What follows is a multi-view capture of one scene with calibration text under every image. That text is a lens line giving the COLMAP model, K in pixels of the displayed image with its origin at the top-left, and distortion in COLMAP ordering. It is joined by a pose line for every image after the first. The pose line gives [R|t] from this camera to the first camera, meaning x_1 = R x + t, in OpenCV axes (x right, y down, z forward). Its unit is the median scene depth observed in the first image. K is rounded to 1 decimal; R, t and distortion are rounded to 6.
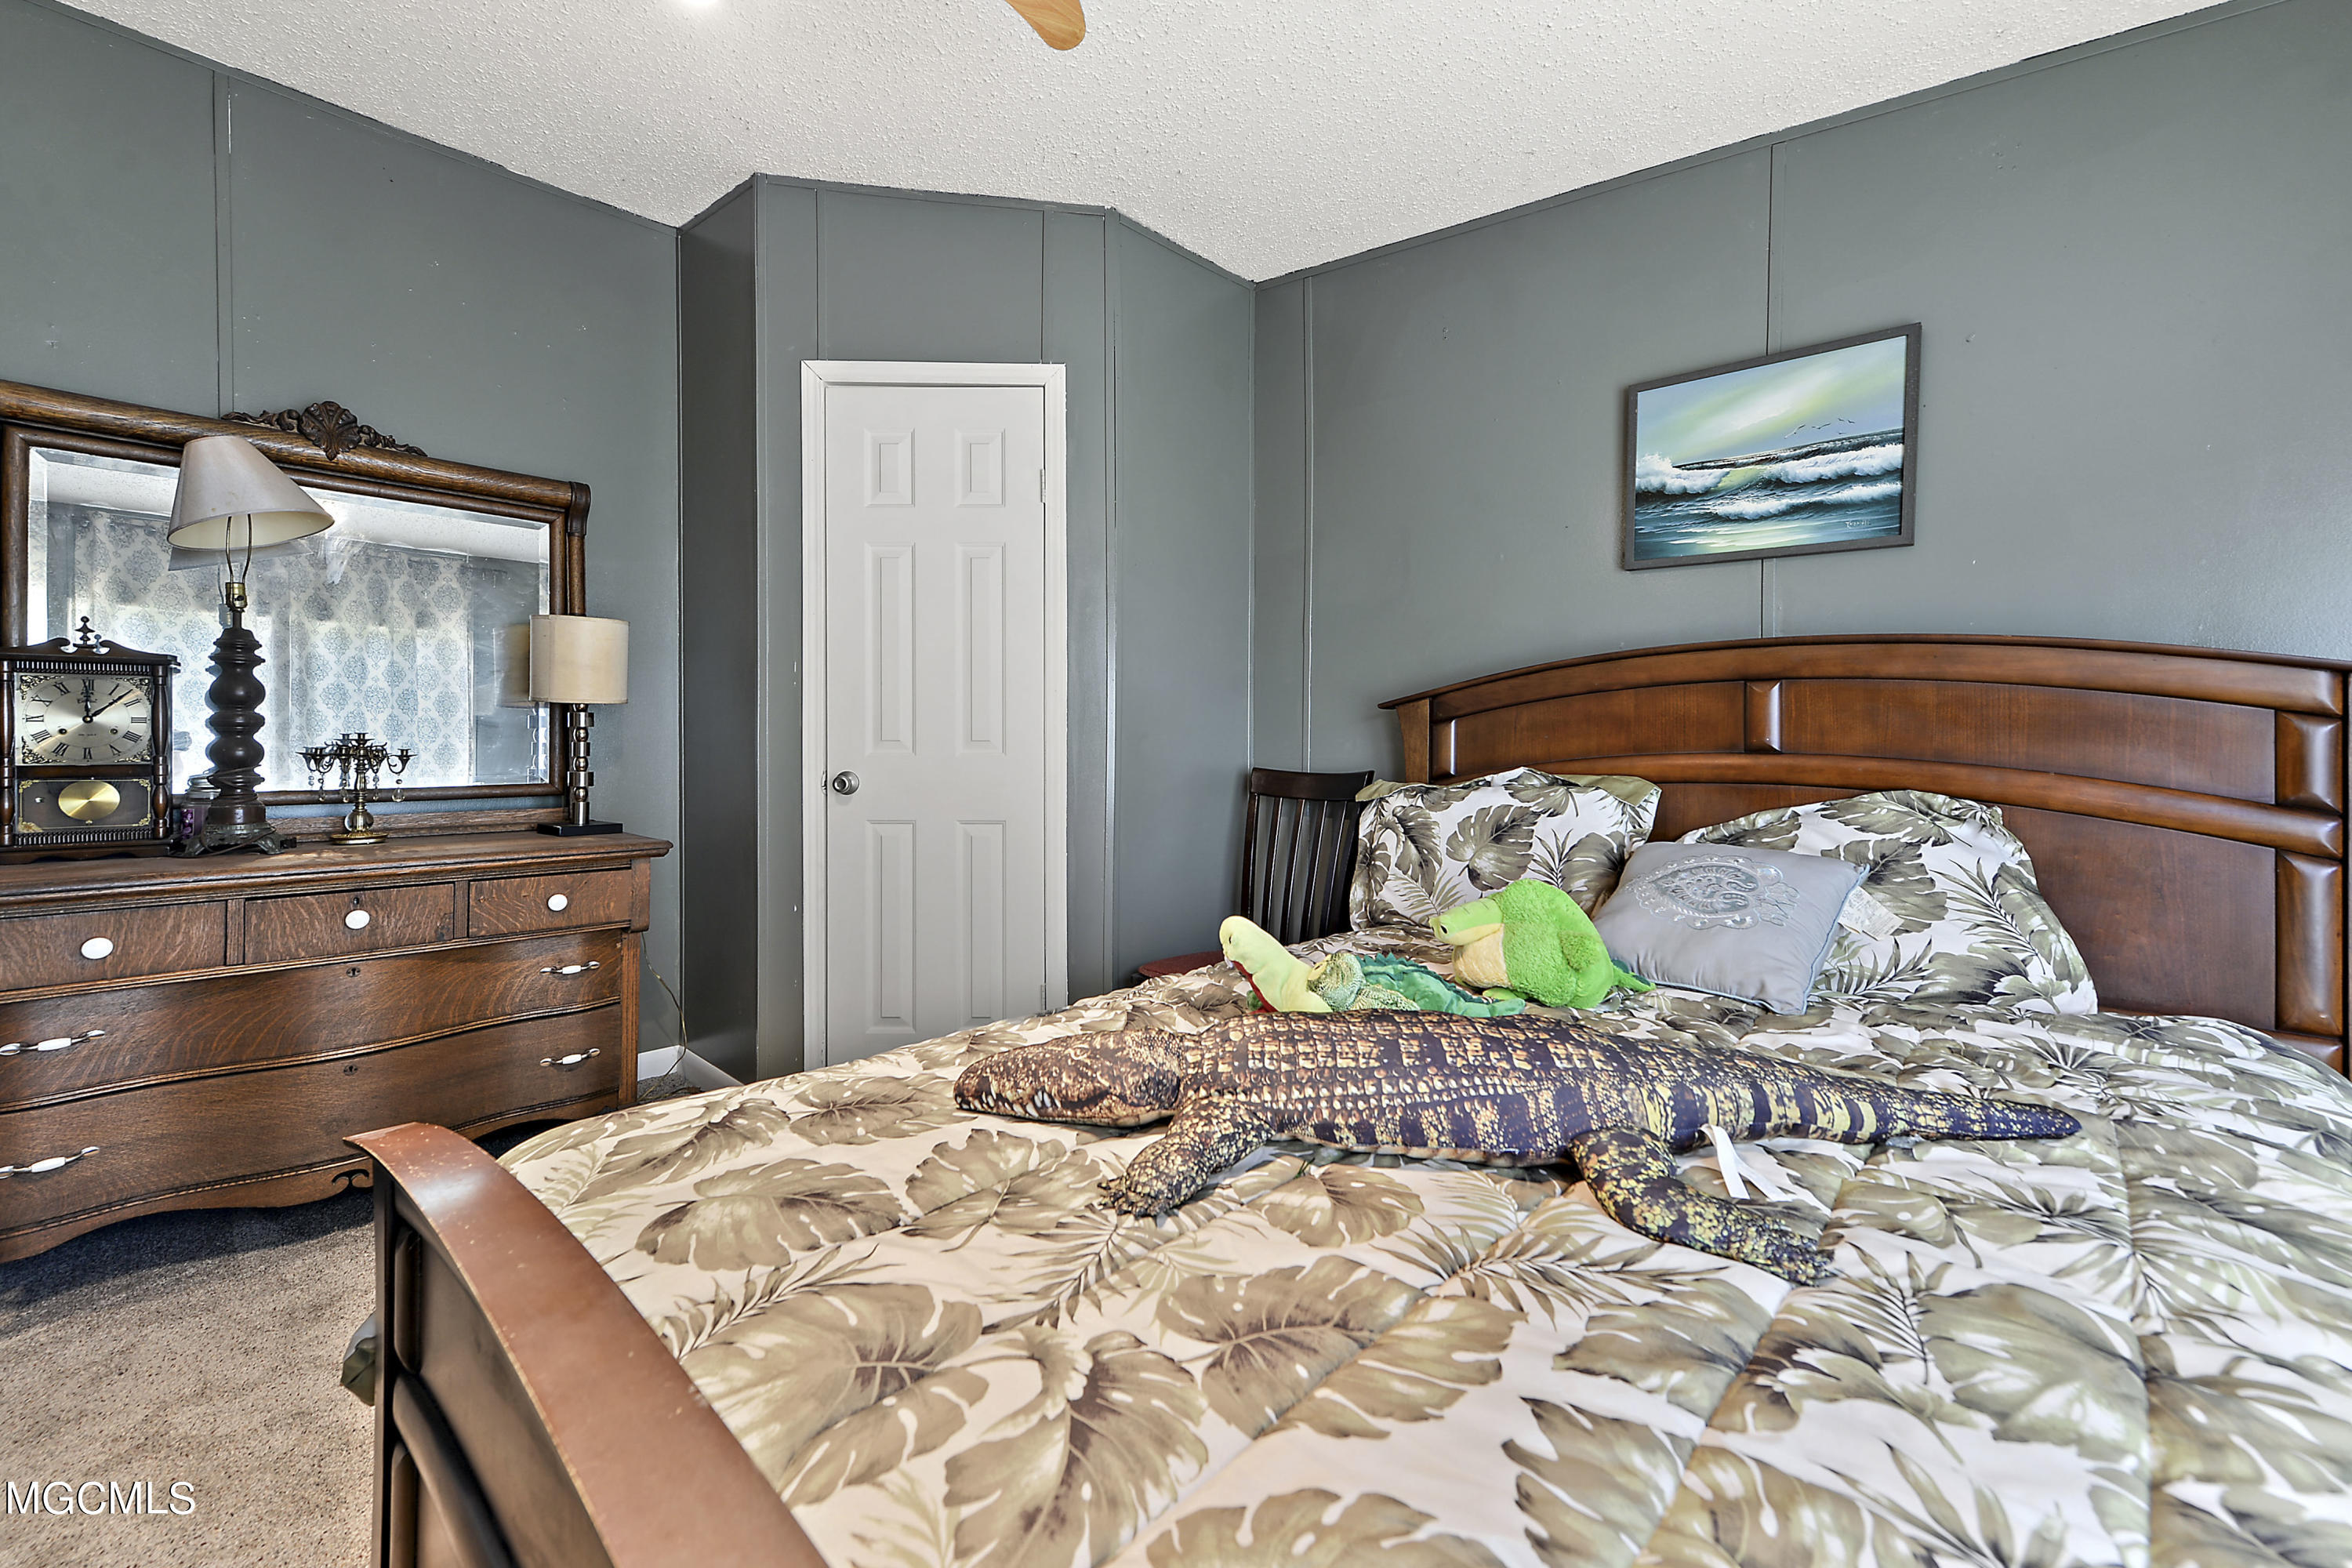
lens RADIAL K [[926.6, 0, 1174.8], [0, 926.6, 746.3], [0, 0, 1]] dist [0.002713, 0.000022]
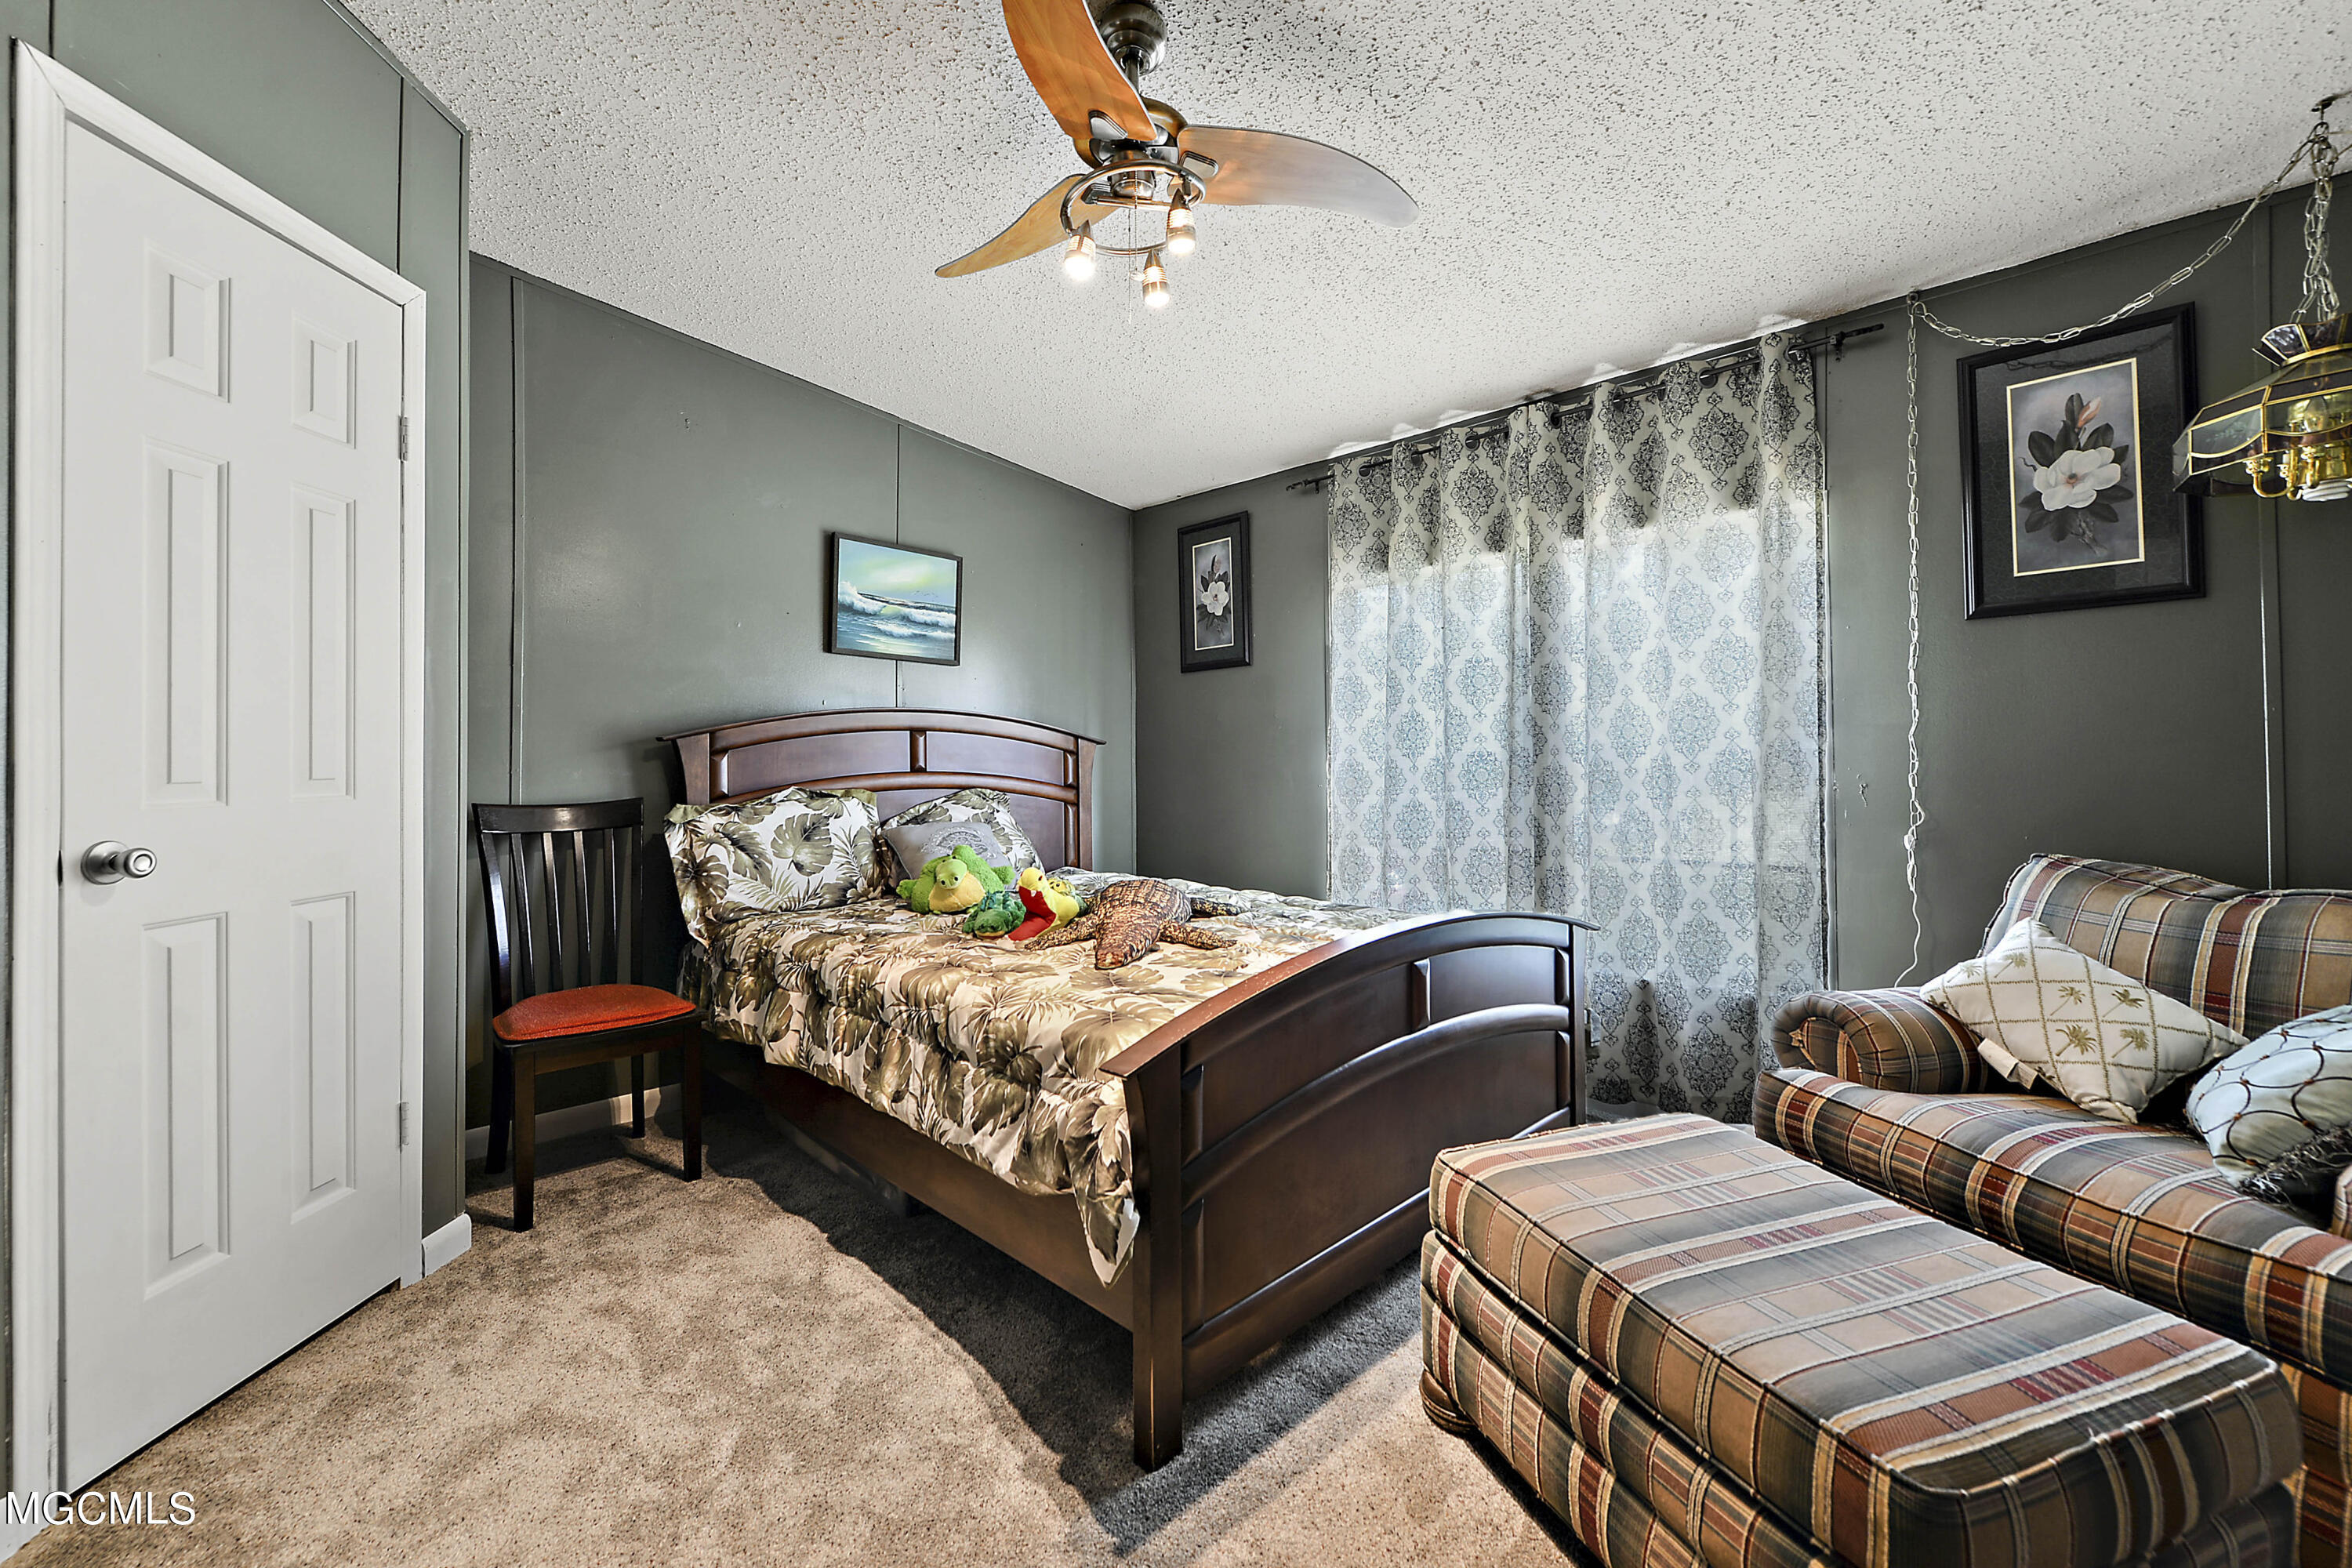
lens RADIAL K [[926.6, 0, 1174.8], [0, 926.6, 746.3], [0, 0, 1]] dist [0.002713, 0.000022]
pose [[0.028205, 0.006025, 0.999584, -1.022999], [0.012992, 0.999895, -0.006393, -0.021538], [-0.999518, 0.013167, 0.028124, 0.411170]]
